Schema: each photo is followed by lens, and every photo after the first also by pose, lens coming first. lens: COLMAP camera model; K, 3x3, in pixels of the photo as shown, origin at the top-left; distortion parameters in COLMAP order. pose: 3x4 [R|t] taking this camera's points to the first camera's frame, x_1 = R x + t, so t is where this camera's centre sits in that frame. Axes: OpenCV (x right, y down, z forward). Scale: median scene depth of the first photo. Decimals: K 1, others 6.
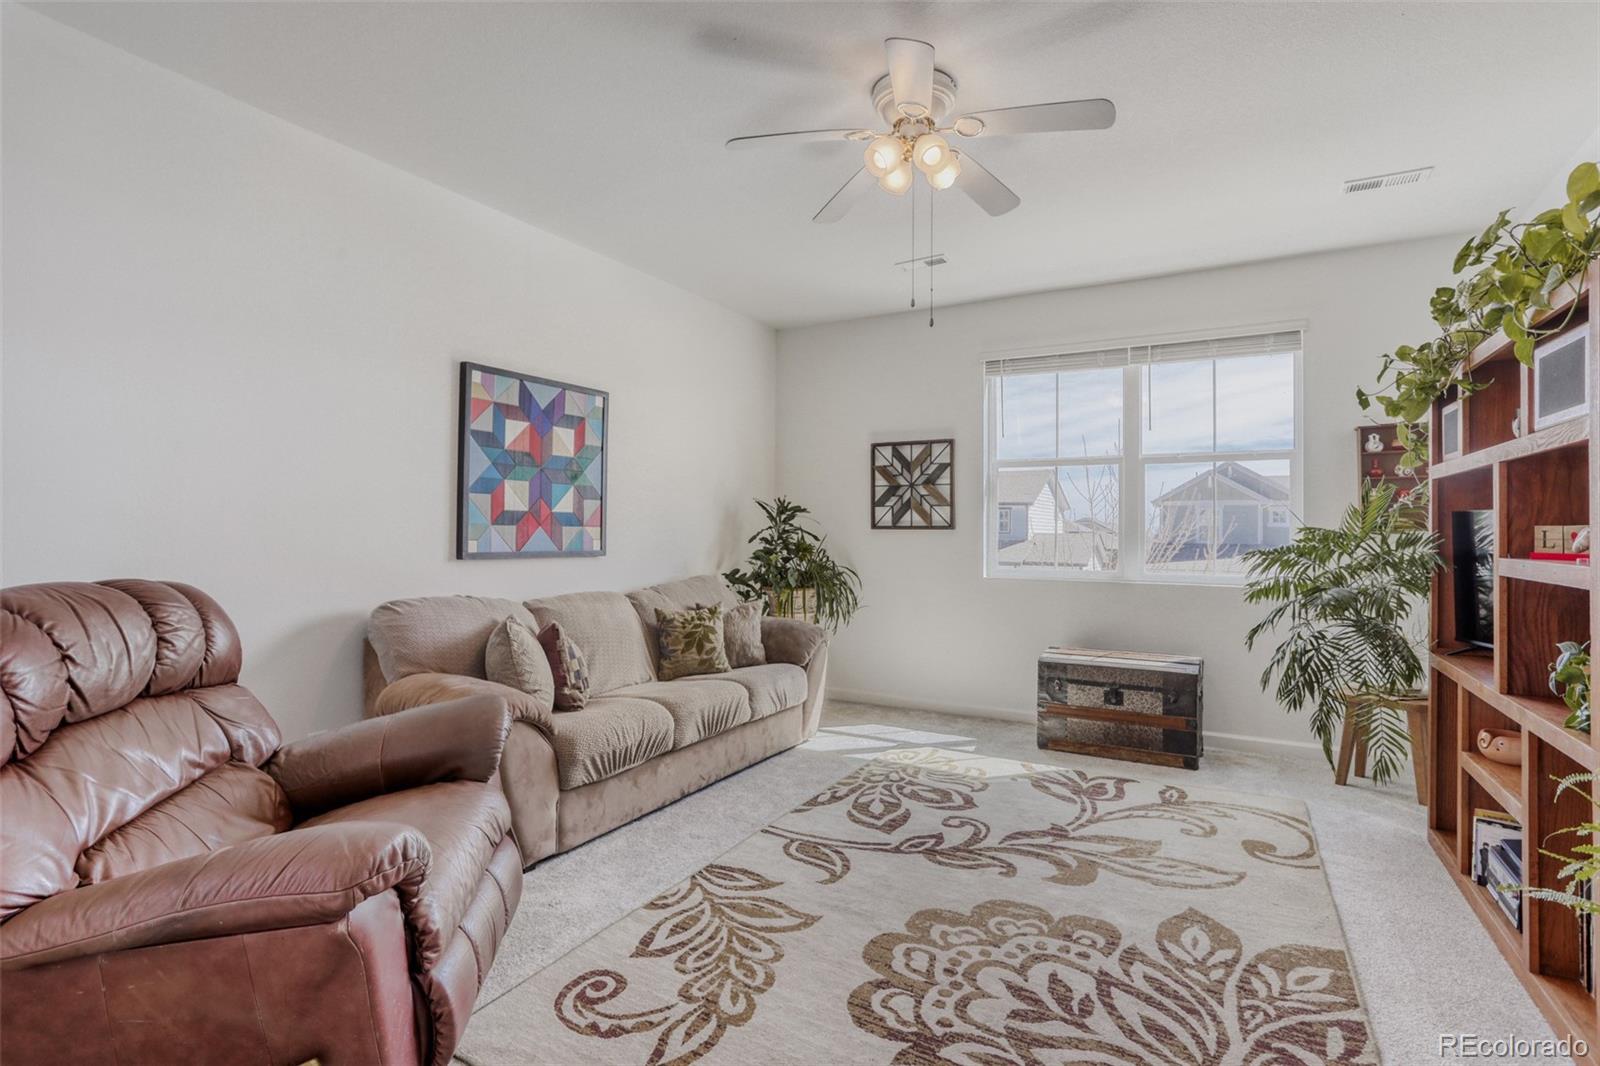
lens RADIAL K [[781.7, 0, 770.2], [0, 781.7, 520.7], [0, 0, 1]] dist [-0.072273, 0.029624]
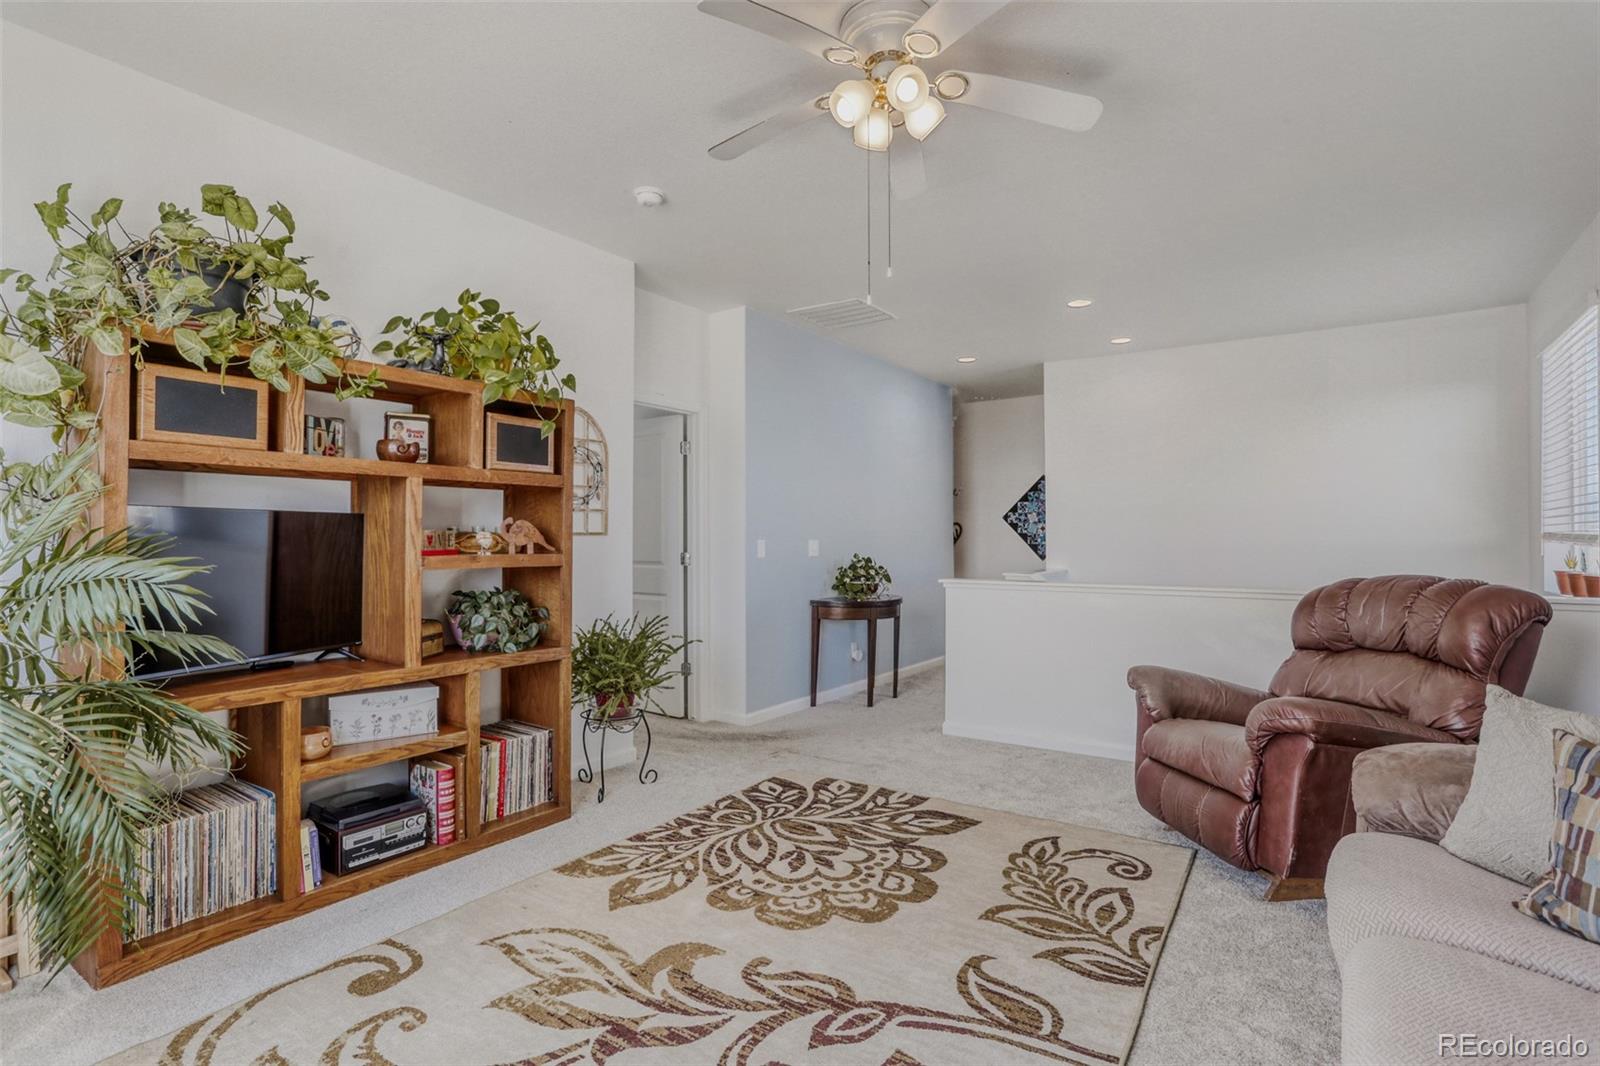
lens RADIAL K [[781.7, 0, 770.2], [0, 781.7, 520.7], [0, 0, 1]] dist [-0.072273, 0.029624]
pose [[-0.996844, -0.005008, 0.079233, 0.285484], [-0.007553, 0.999464, -0.031860, 0.019328], [-0.079031, -0.032358, -0.996347, 2.201456]]
